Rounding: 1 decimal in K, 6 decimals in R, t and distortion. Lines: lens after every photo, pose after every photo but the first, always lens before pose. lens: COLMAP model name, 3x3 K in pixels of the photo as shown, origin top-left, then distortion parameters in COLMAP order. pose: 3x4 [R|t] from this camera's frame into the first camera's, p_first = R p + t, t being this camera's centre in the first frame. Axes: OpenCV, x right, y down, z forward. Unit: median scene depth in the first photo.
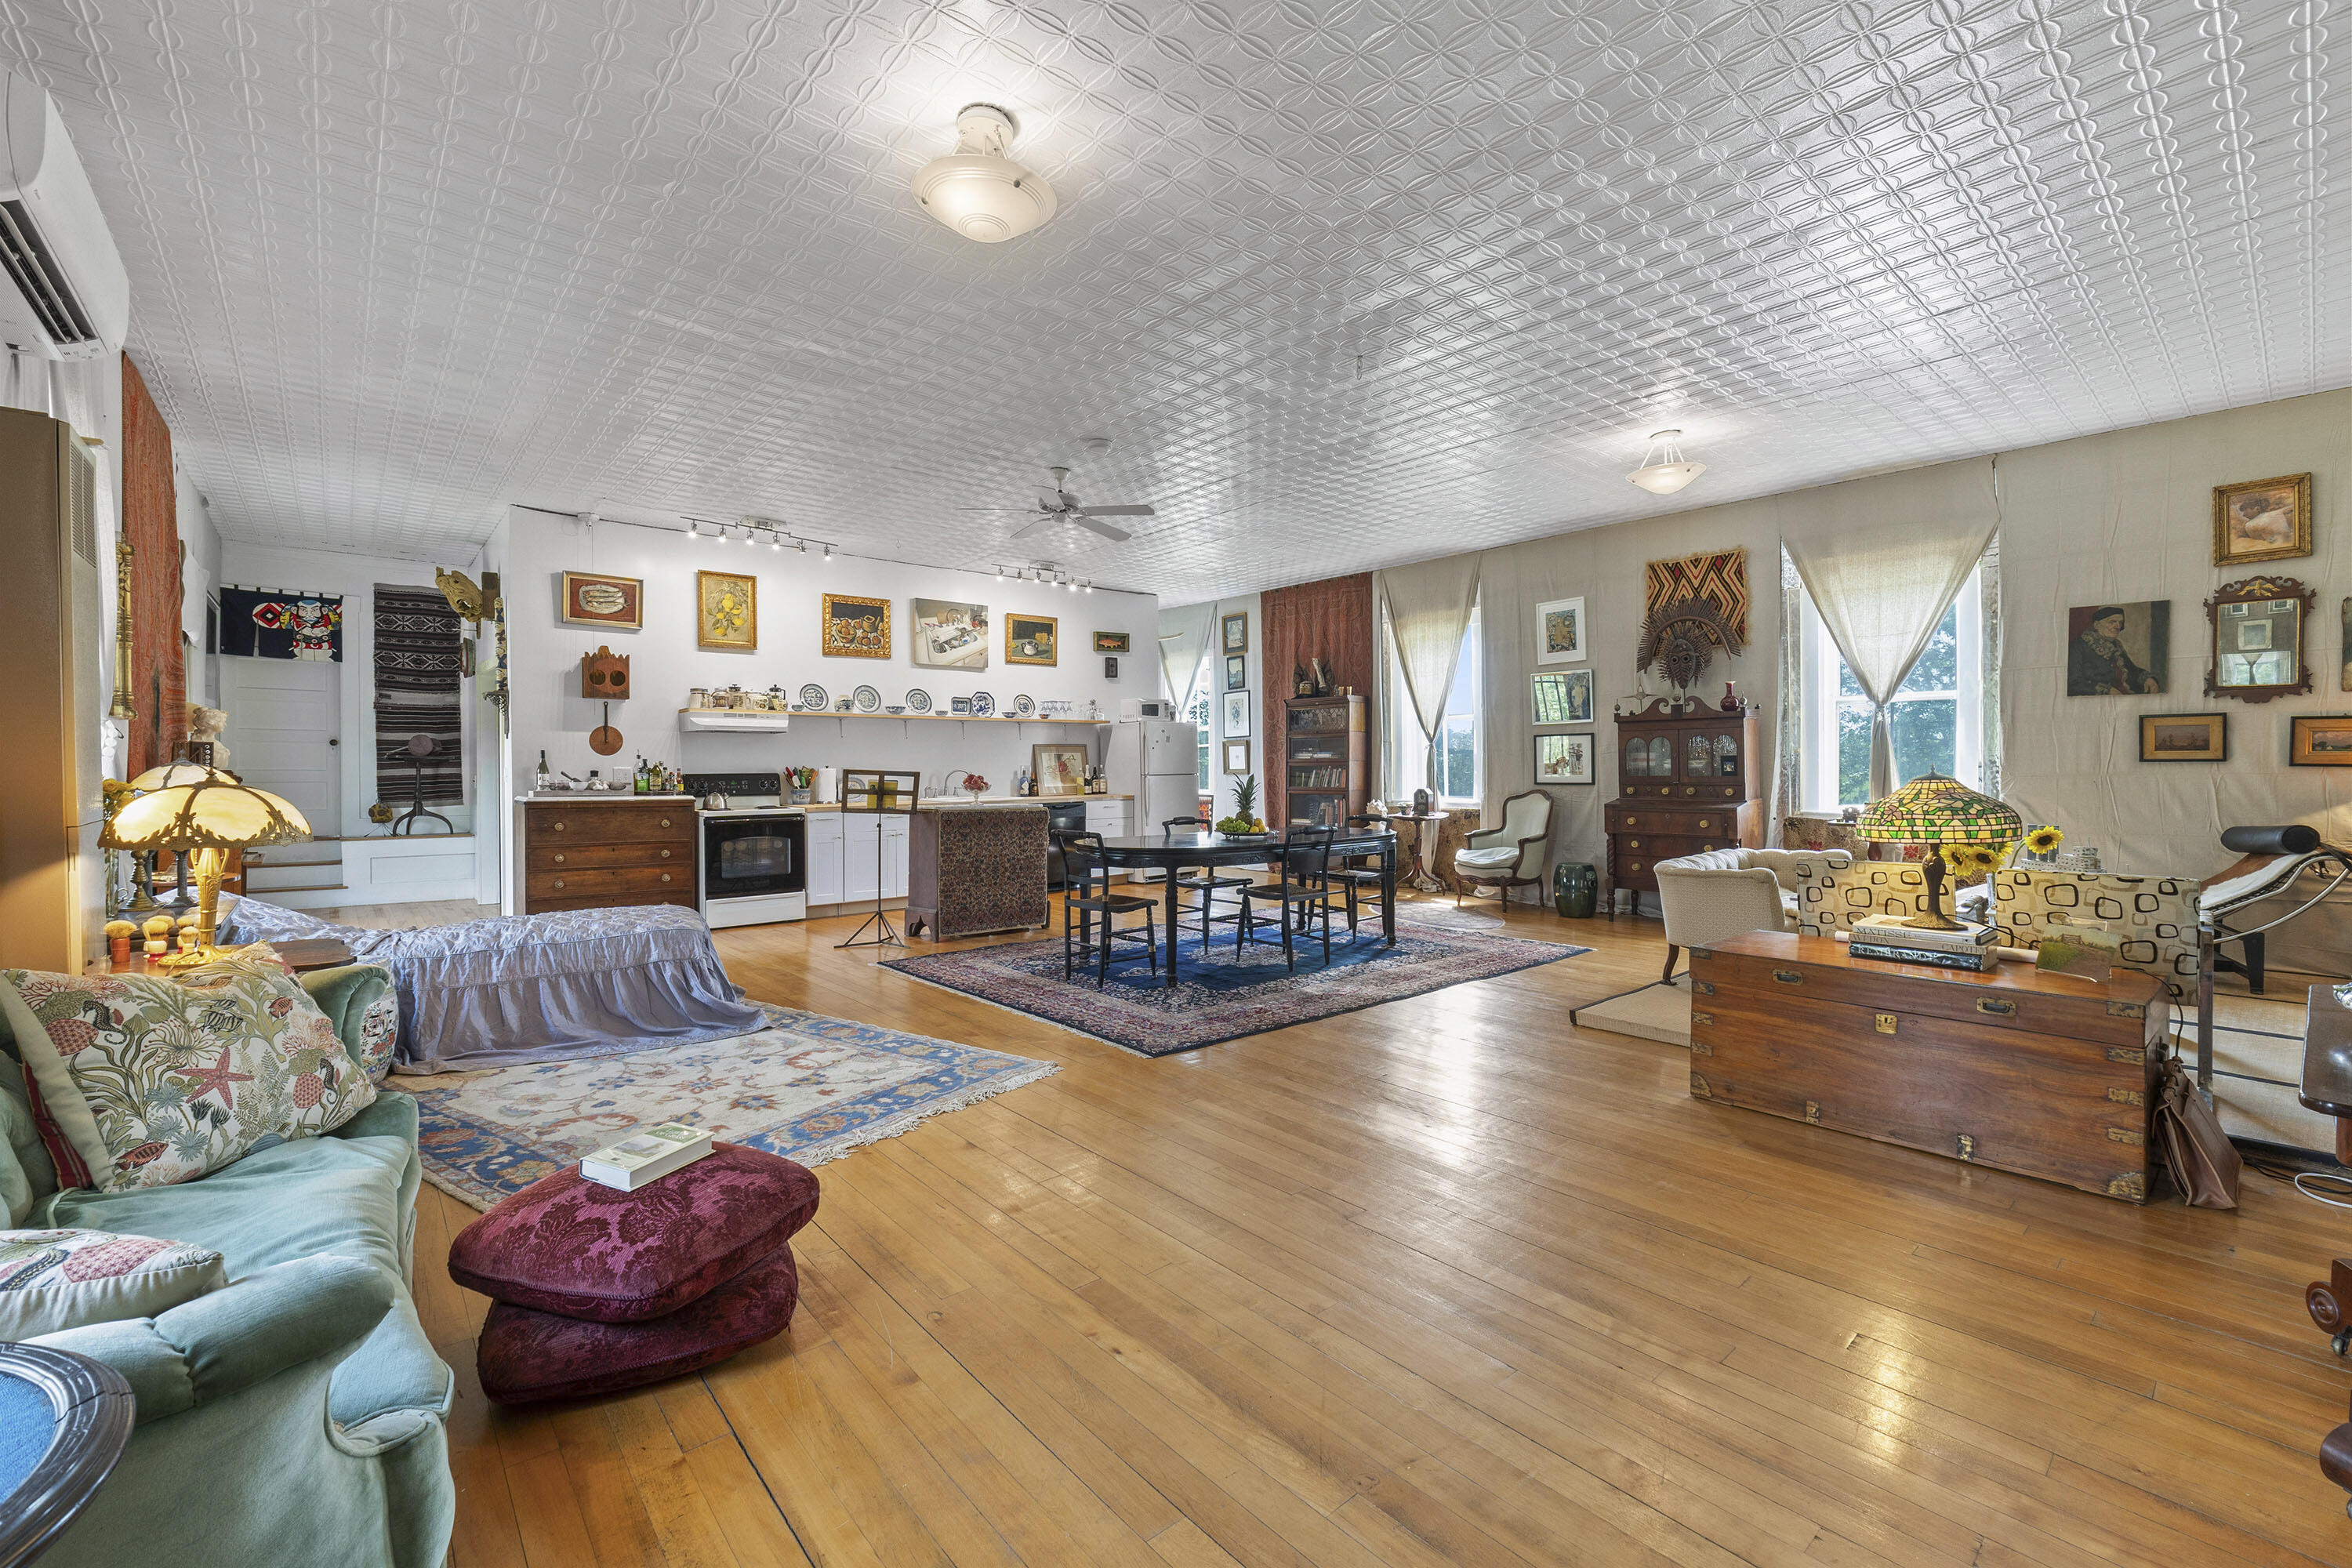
lens RADIAL K [[988.0, 0, 1171.1], [0, 988.0, 779.3], [0, 0, 1]] dist [-0.009270, 0.000358]
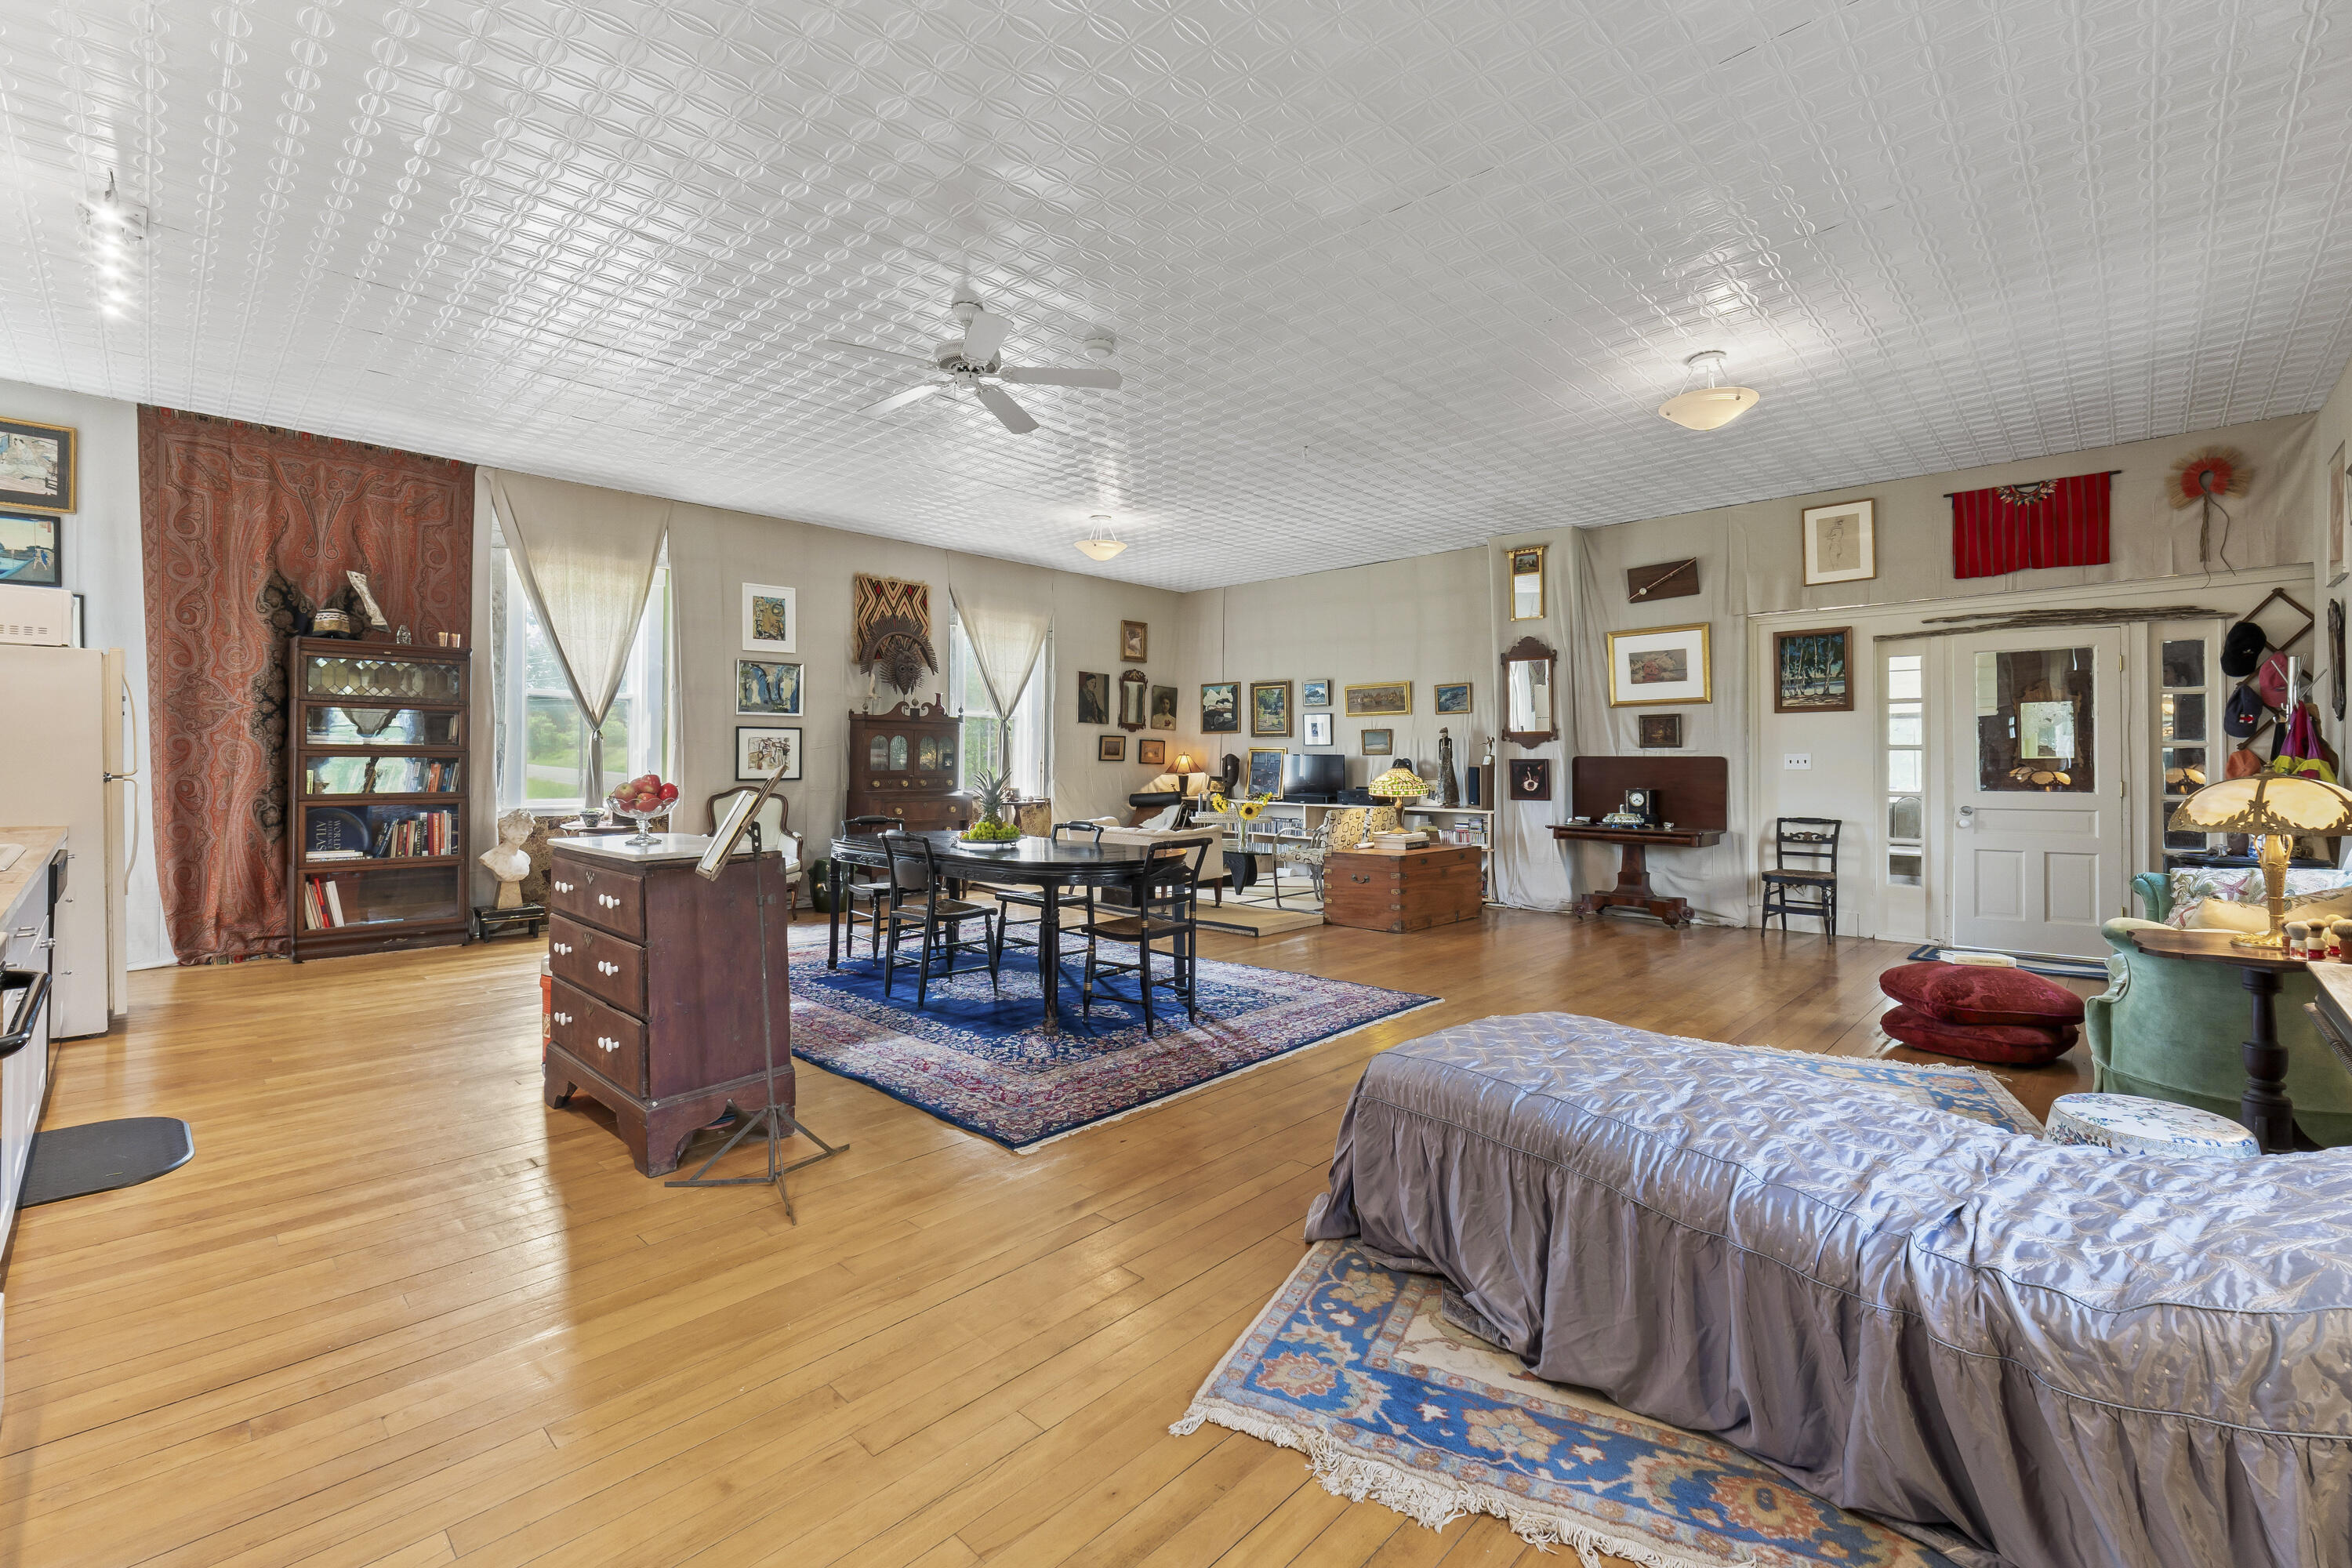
lens RADIAL K [[988.0, 0, 1179.7], [0, 988.0, 752.7], [0, 0, 1]] dist [-0.009270, 0.000358]
pose [[-0.100509, 0.014705, 0.994827, -0.682459], [0.011622, 0.999840, -0.013605, -0.004774], [-0.994868, 0.010194, -0.100664, 0.827595]]
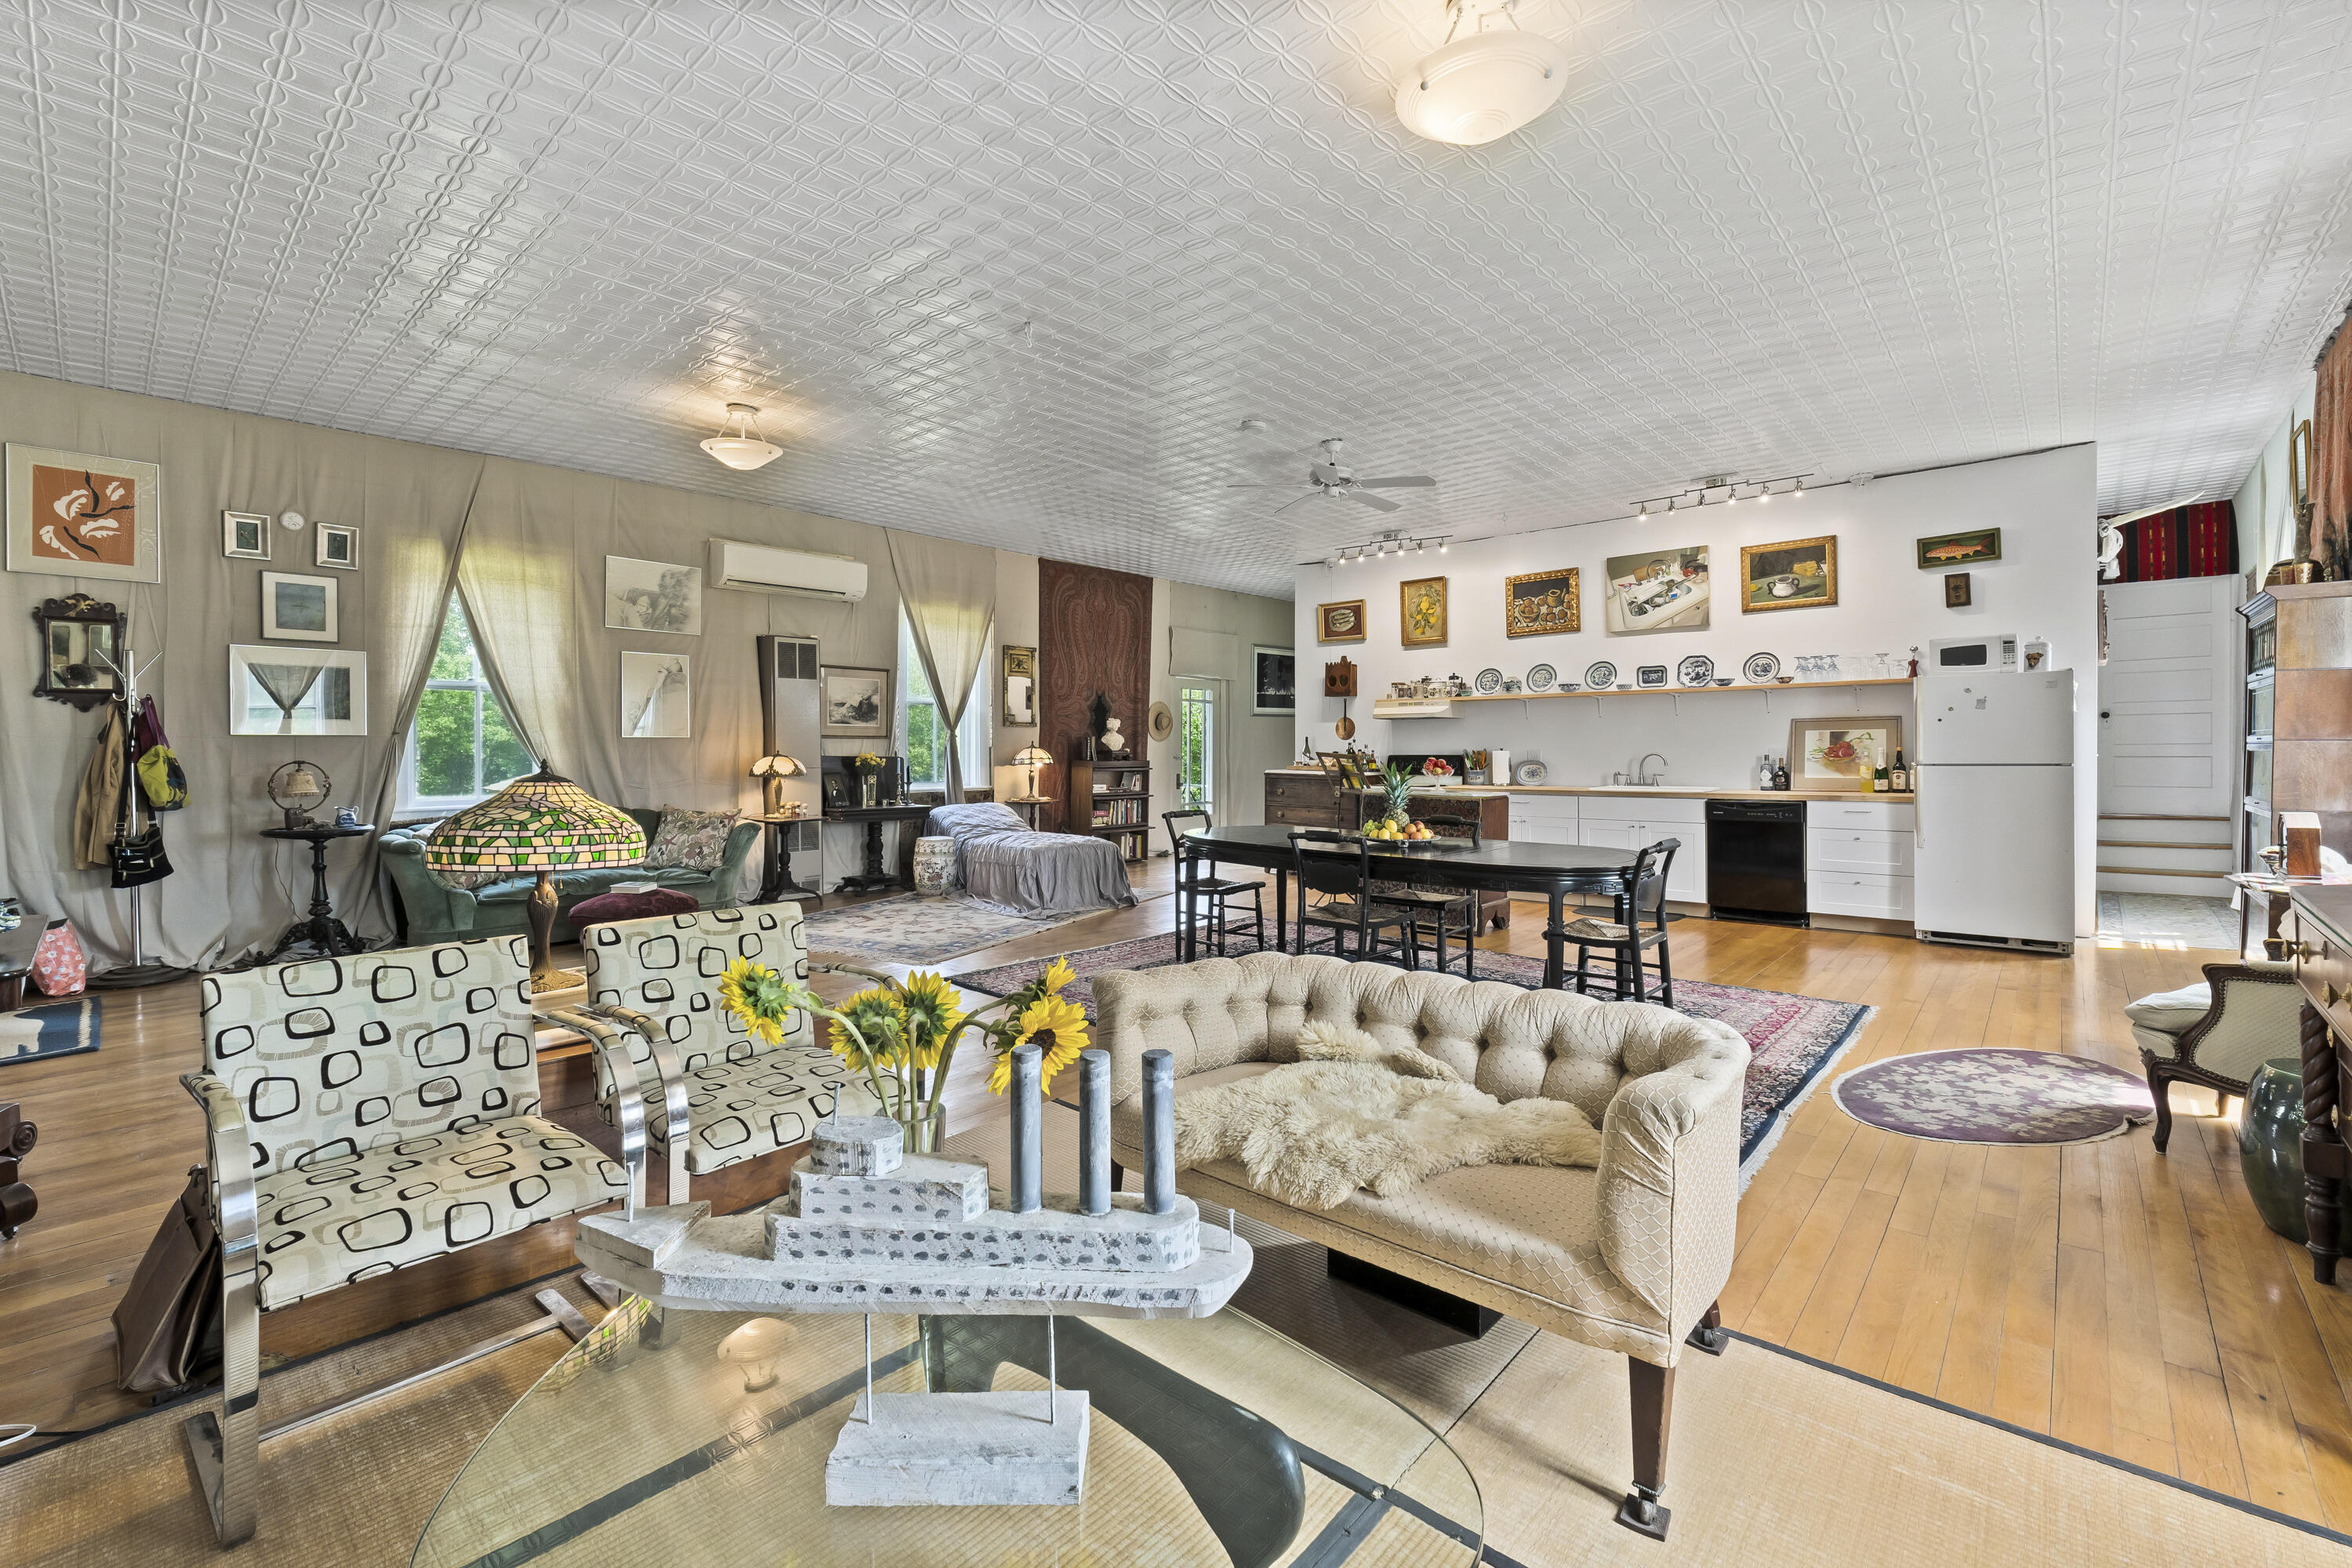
lens RADIAL K [[988.0, 0, 1179.1], [0, 988.0, 761.8], [0, 0, 1]] dist [-0.009270, 0.000358]
pose [[0.122253, 0.016047, -0.992369, 0.732202], [-0.013661, 0.999802, 0.014484, -0.012006], [0.992405, 0.011786, 0.122448, 0.659067]]
